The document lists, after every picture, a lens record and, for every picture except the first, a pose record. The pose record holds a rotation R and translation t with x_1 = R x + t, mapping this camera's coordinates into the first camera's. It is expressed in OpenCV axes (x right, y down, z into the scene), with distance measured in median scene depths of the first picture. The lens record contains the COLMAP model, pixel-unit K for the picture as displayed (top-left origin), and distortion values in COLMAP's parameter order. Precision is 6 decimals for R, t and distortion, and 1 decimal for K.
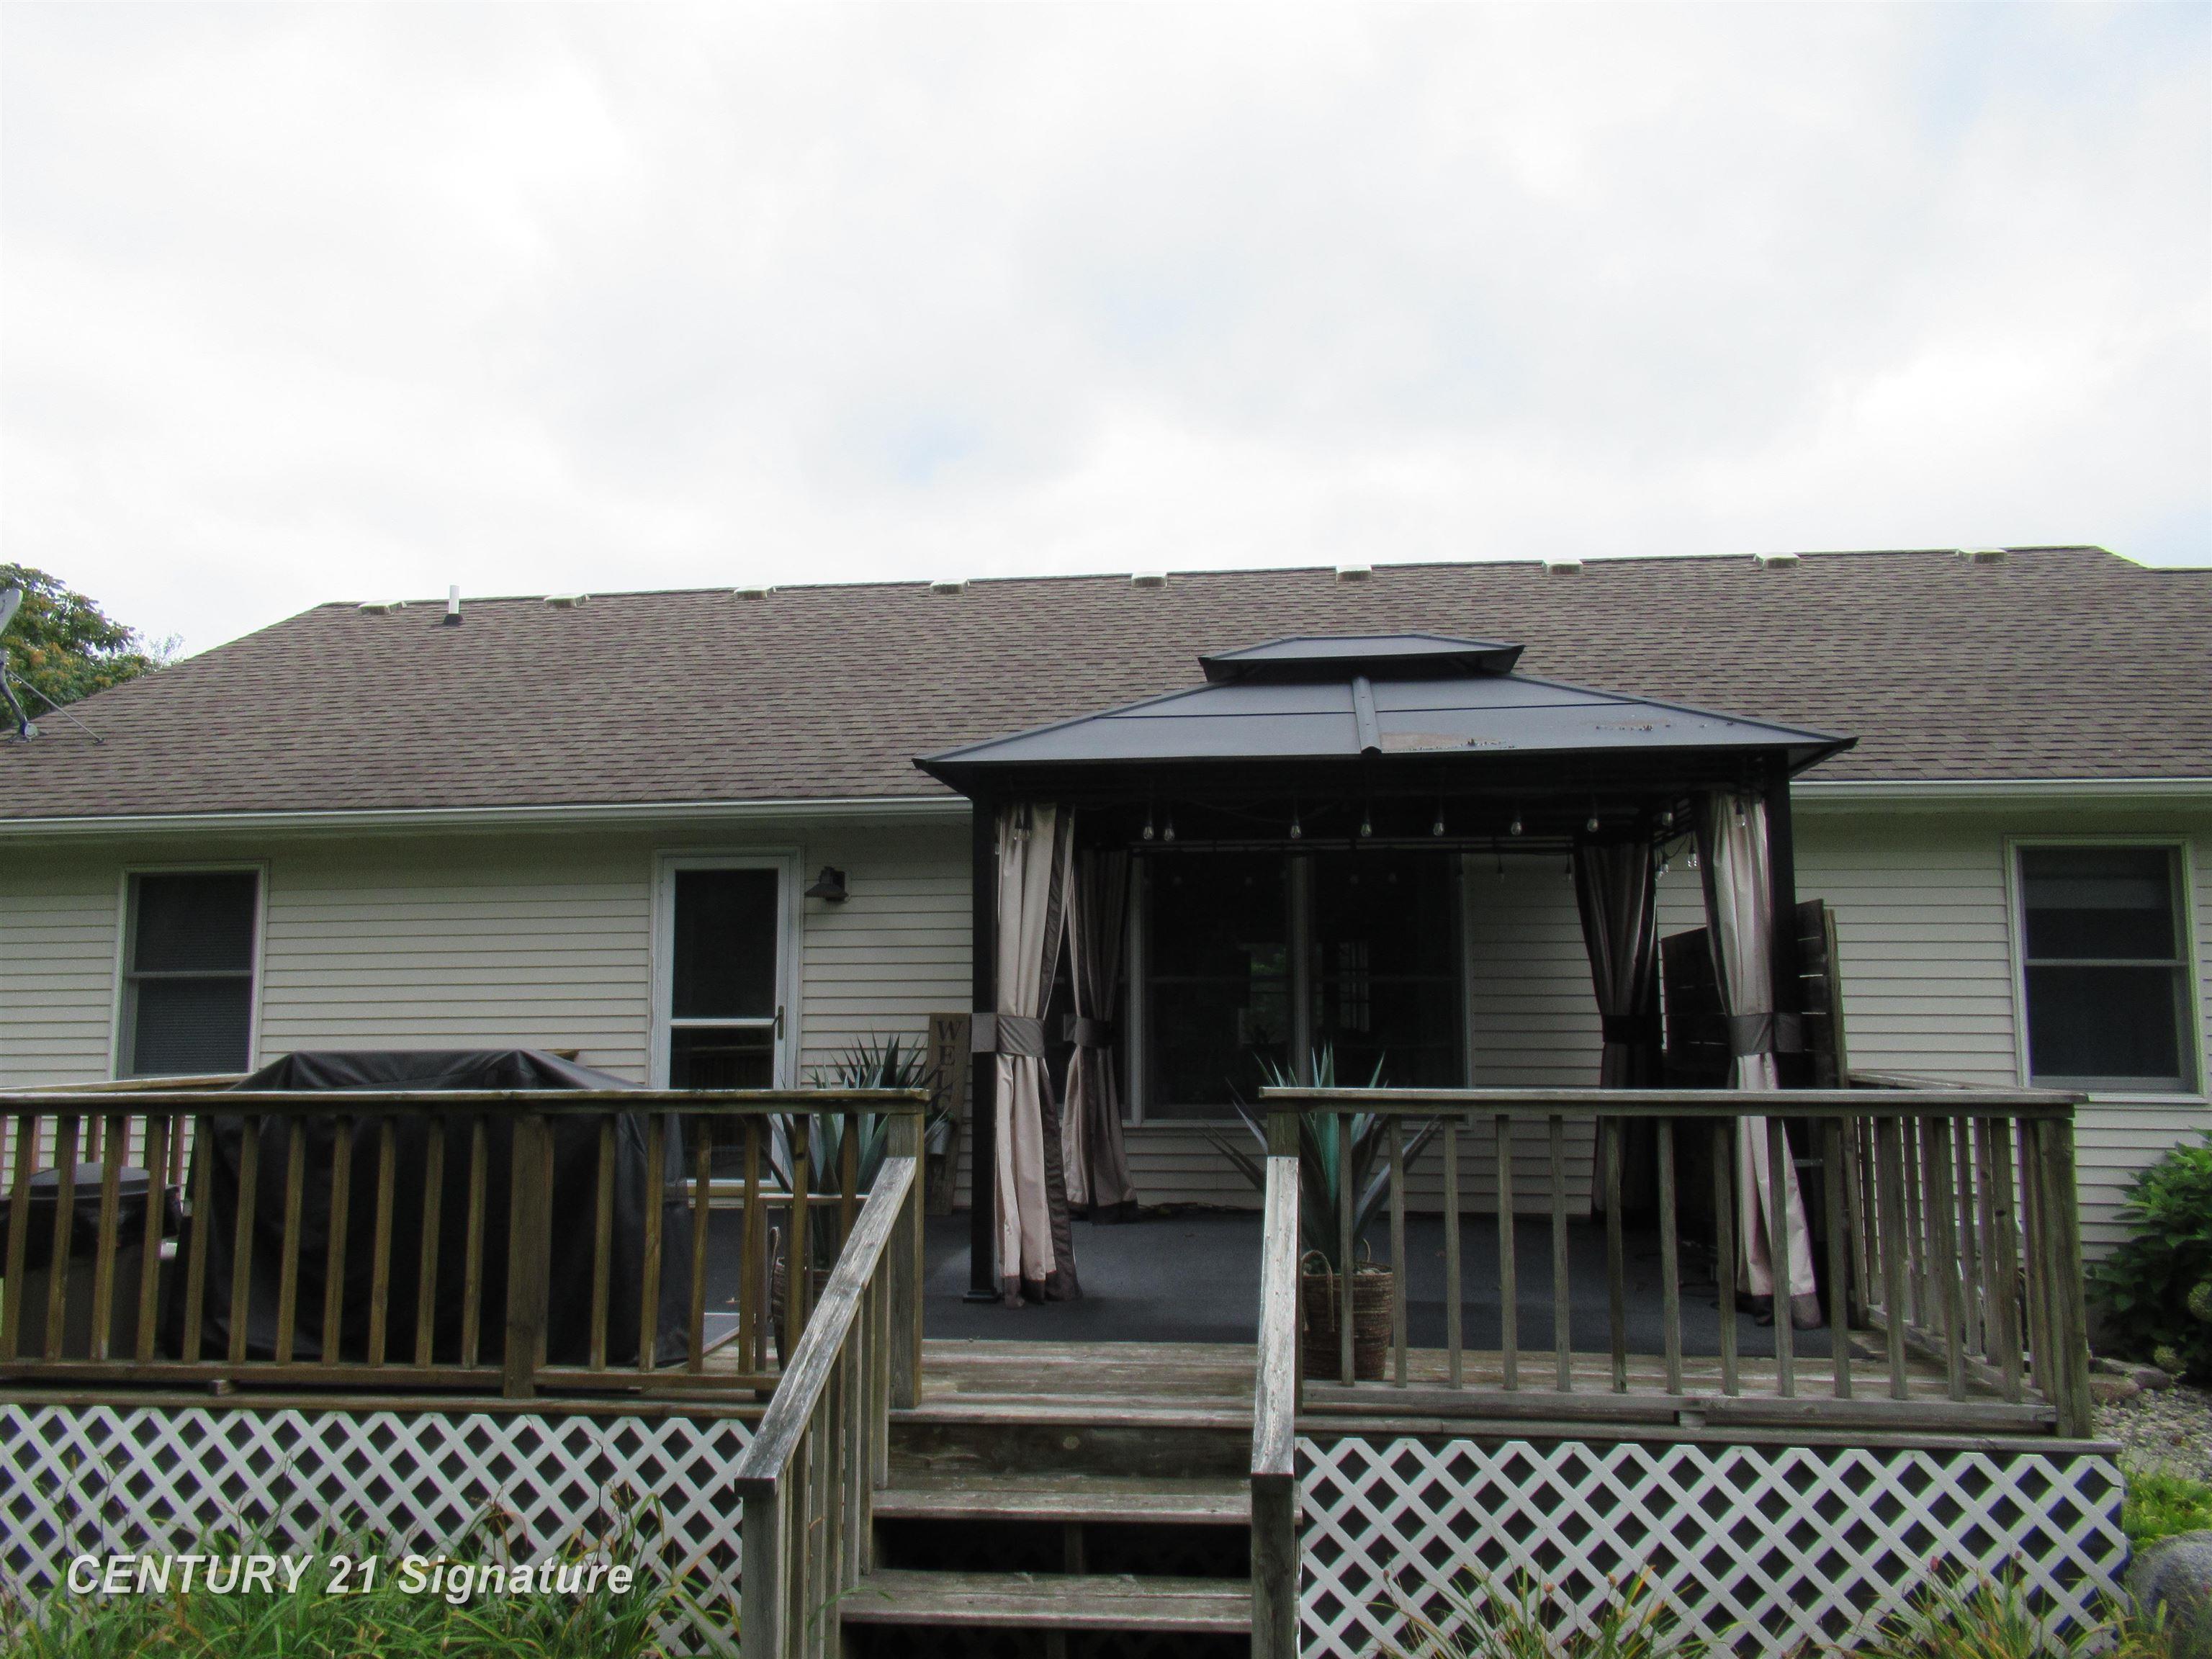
lens RADIAL K [[1636.4, 0, 1106.0], [0, 1636.4, 829.5], [0, 0, 1]] dist [0.096406, 0.002661]
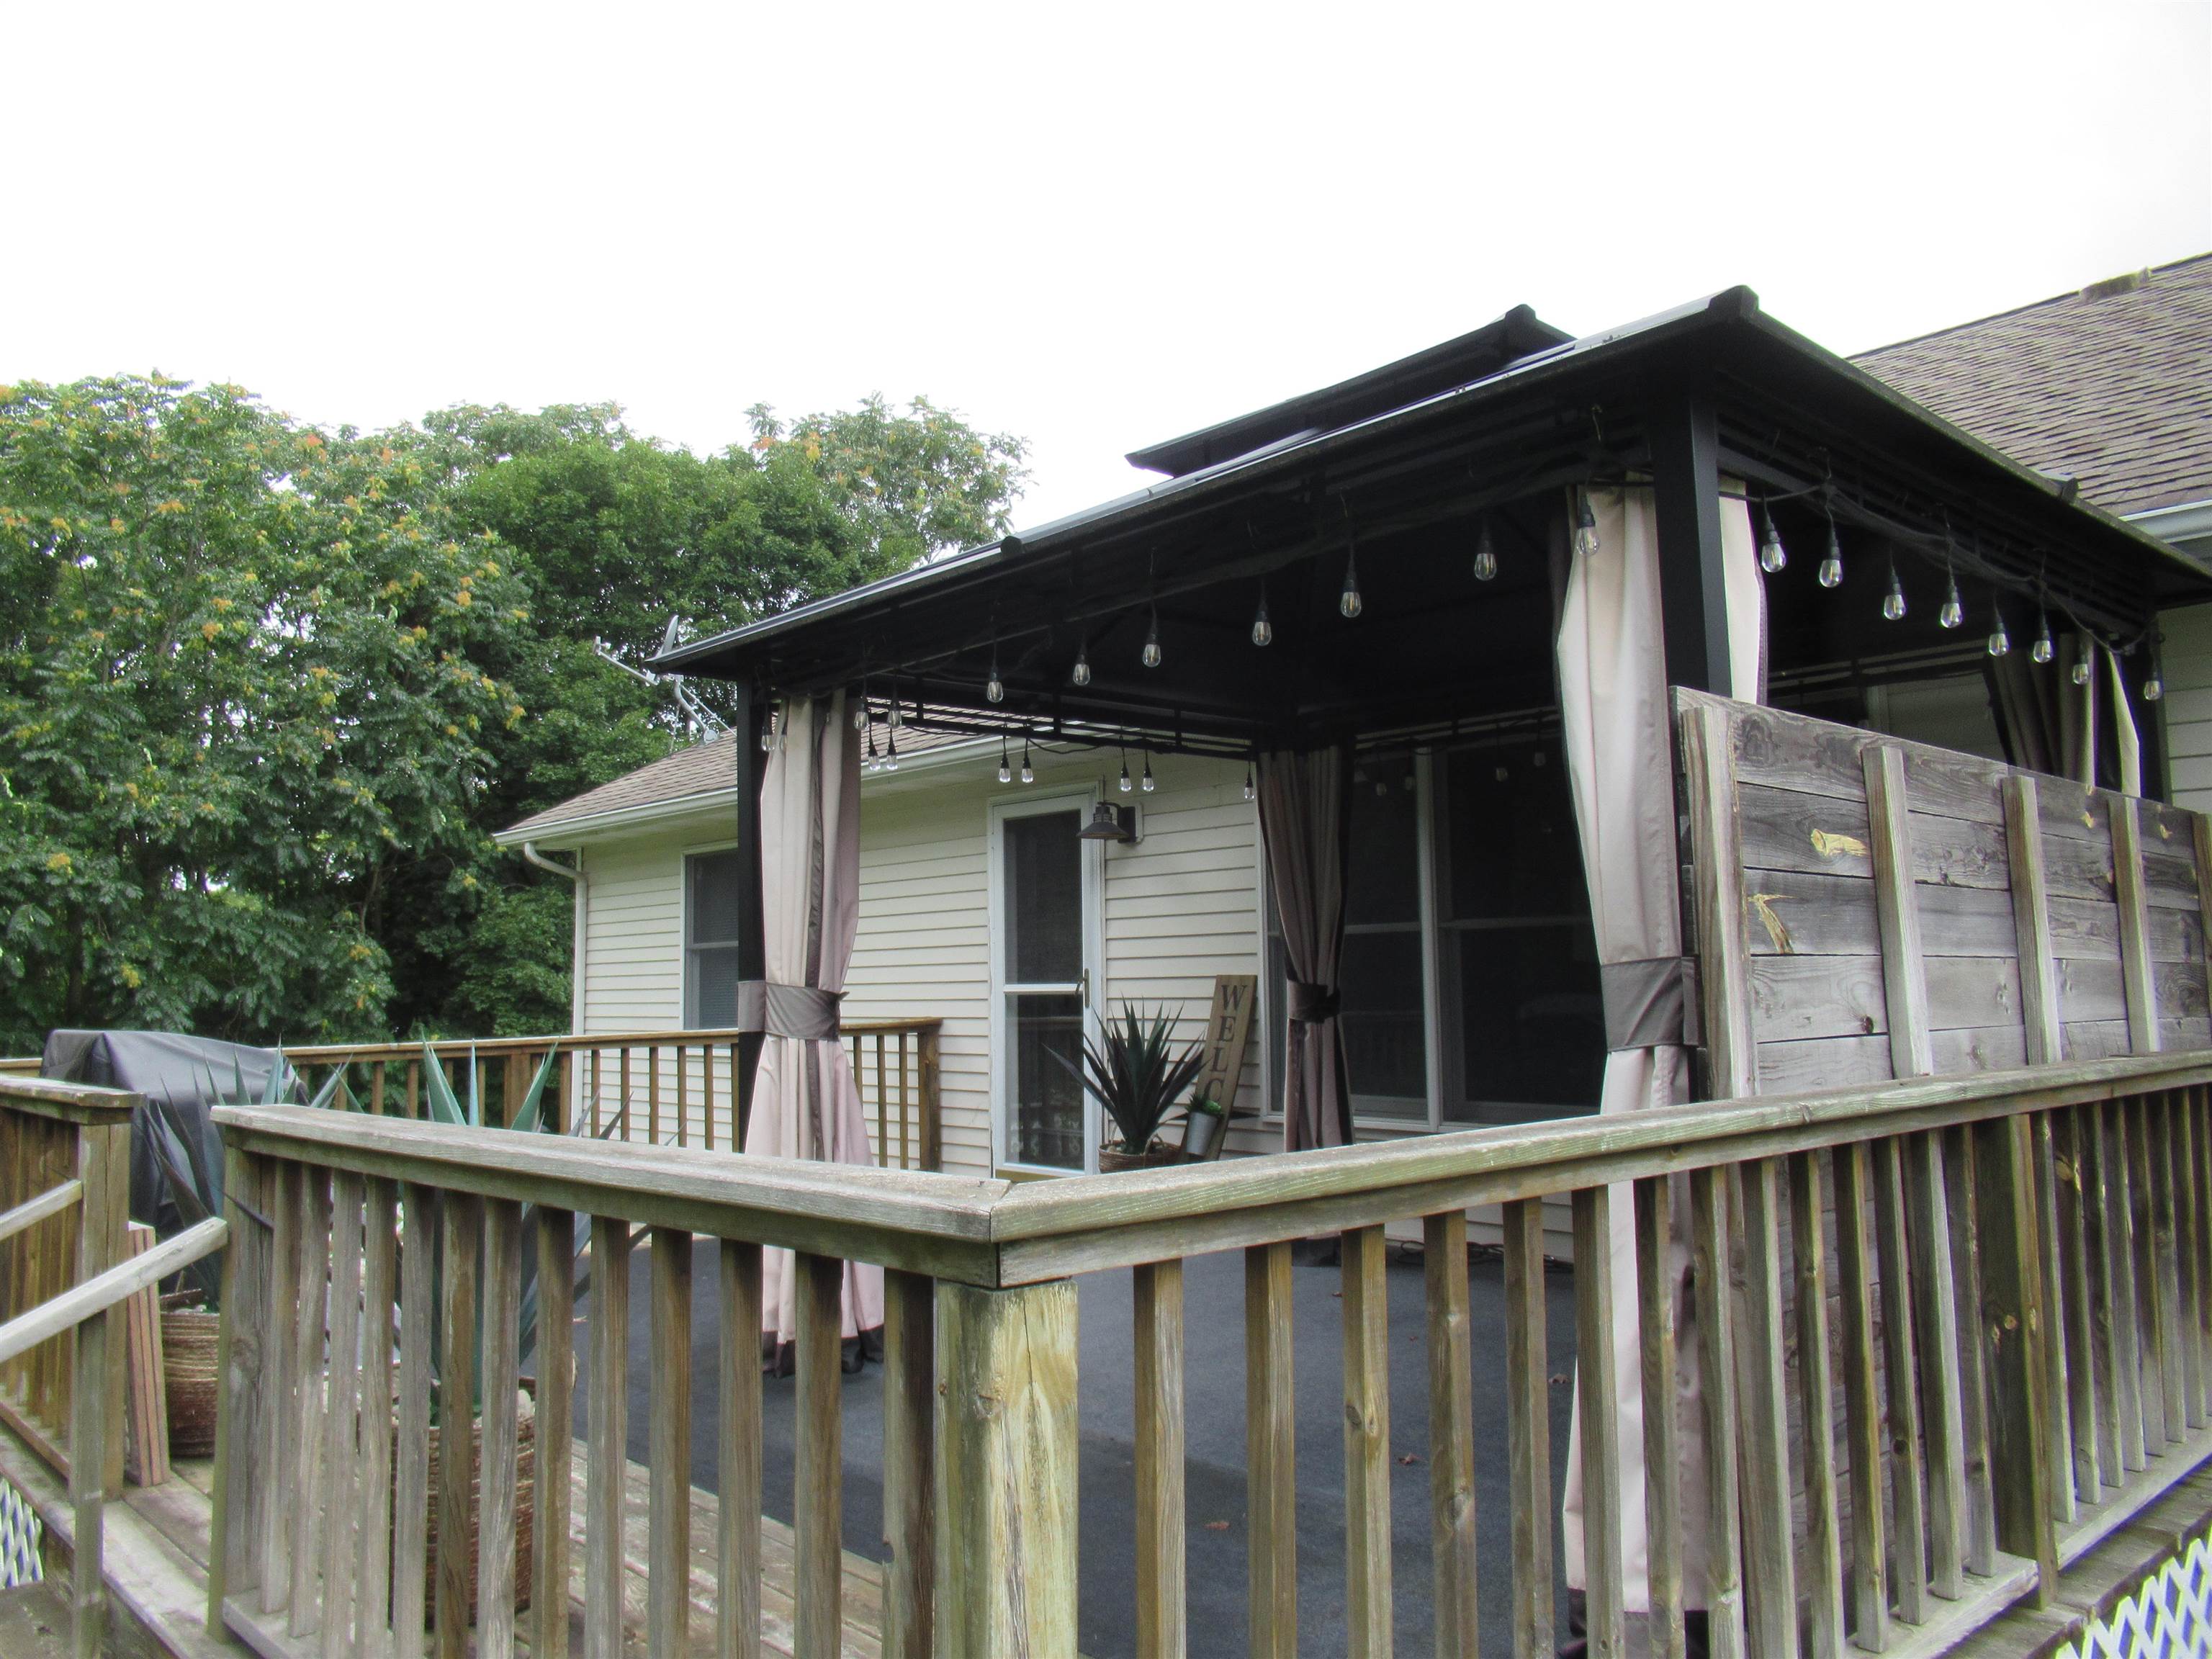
lens RADIAL K [[1636.4, 0, 1106.0], [0, 1636.4, 829.5], [0, 0, 1]] dist [0.096406, 0.002661]
pose [[0.754103, -0.071701, -0.652831, 0.376129], [0.088095, 0.996083, -0.007640, 0.042625], [0.650821, -0.051750, 0.757465, 0.365143]]
